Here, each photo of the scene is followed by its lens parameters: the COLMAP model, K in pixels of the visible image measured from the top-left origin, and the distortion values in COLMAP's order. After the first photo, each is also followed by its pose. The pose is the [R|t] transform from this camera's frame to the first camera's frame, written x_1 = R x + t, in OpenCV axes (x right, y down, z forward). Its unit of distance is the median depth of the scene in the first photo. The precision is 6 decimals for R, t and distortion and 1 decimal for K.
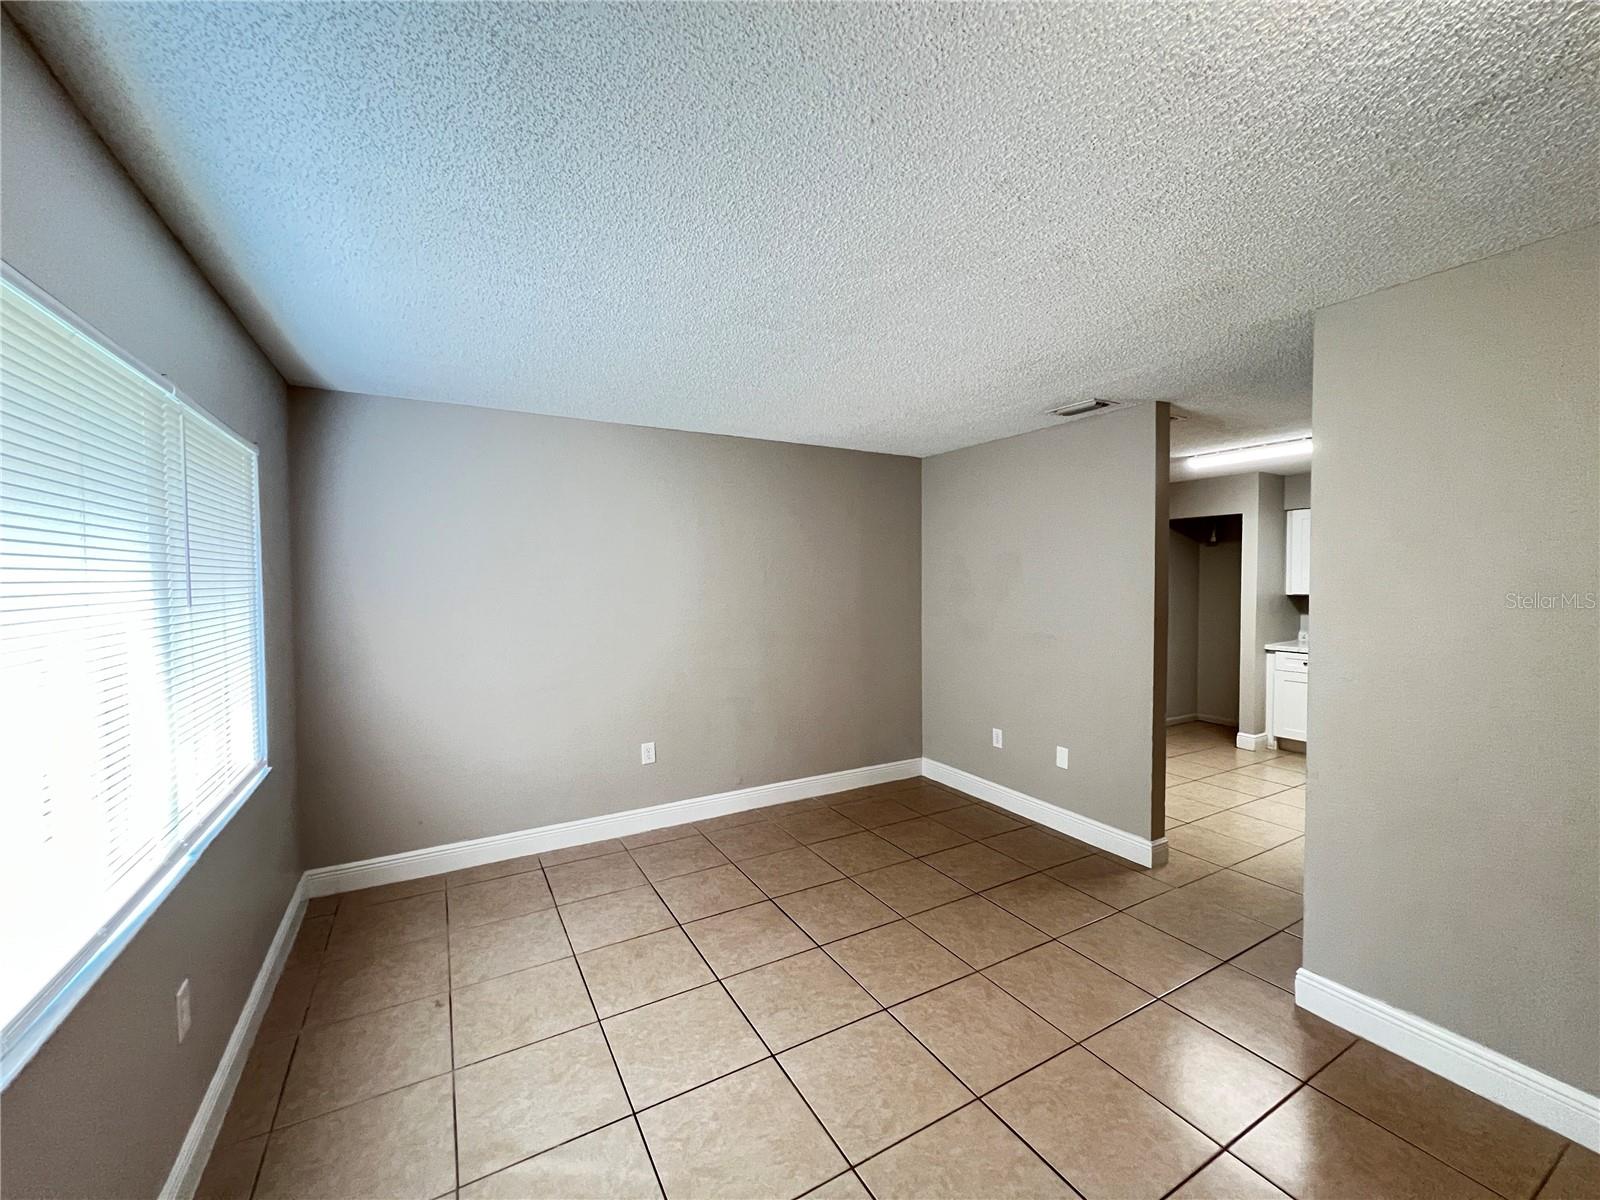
lens RADIAL K [[644.5, 0, 795.8], [0, 644.5, 600.3], [0, 0, 1]] dist [-0.000075, 0.000447]
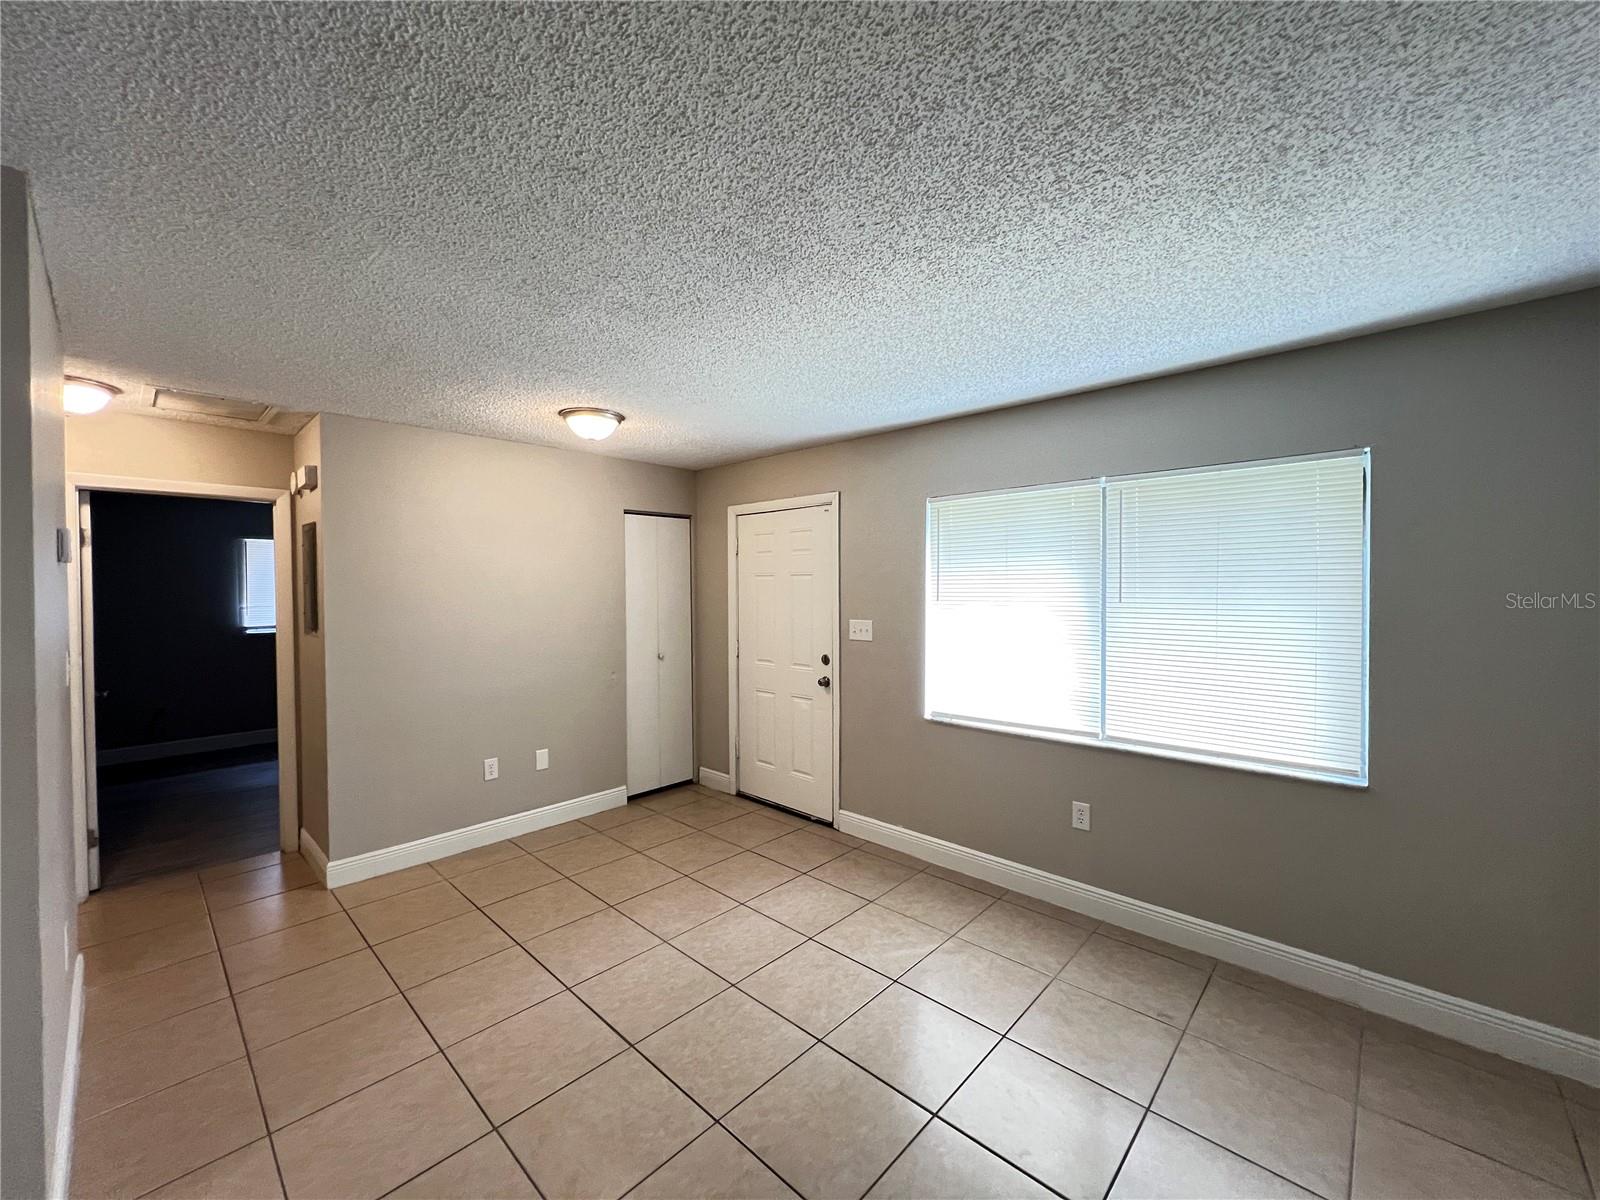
lens RADIAL K [[644.5, 0, 795.8], [0, 644.5, 600.3], [0, 0, 1]] dist [-0.000075, 0.000447]
pose [[-0.955256, 0.014687, -0.295415, 0.294262], [-0.001770, 0.998465, 0.055363, -0.071450], [0.295774, 0.053409, -0.953764, 1.900446]]
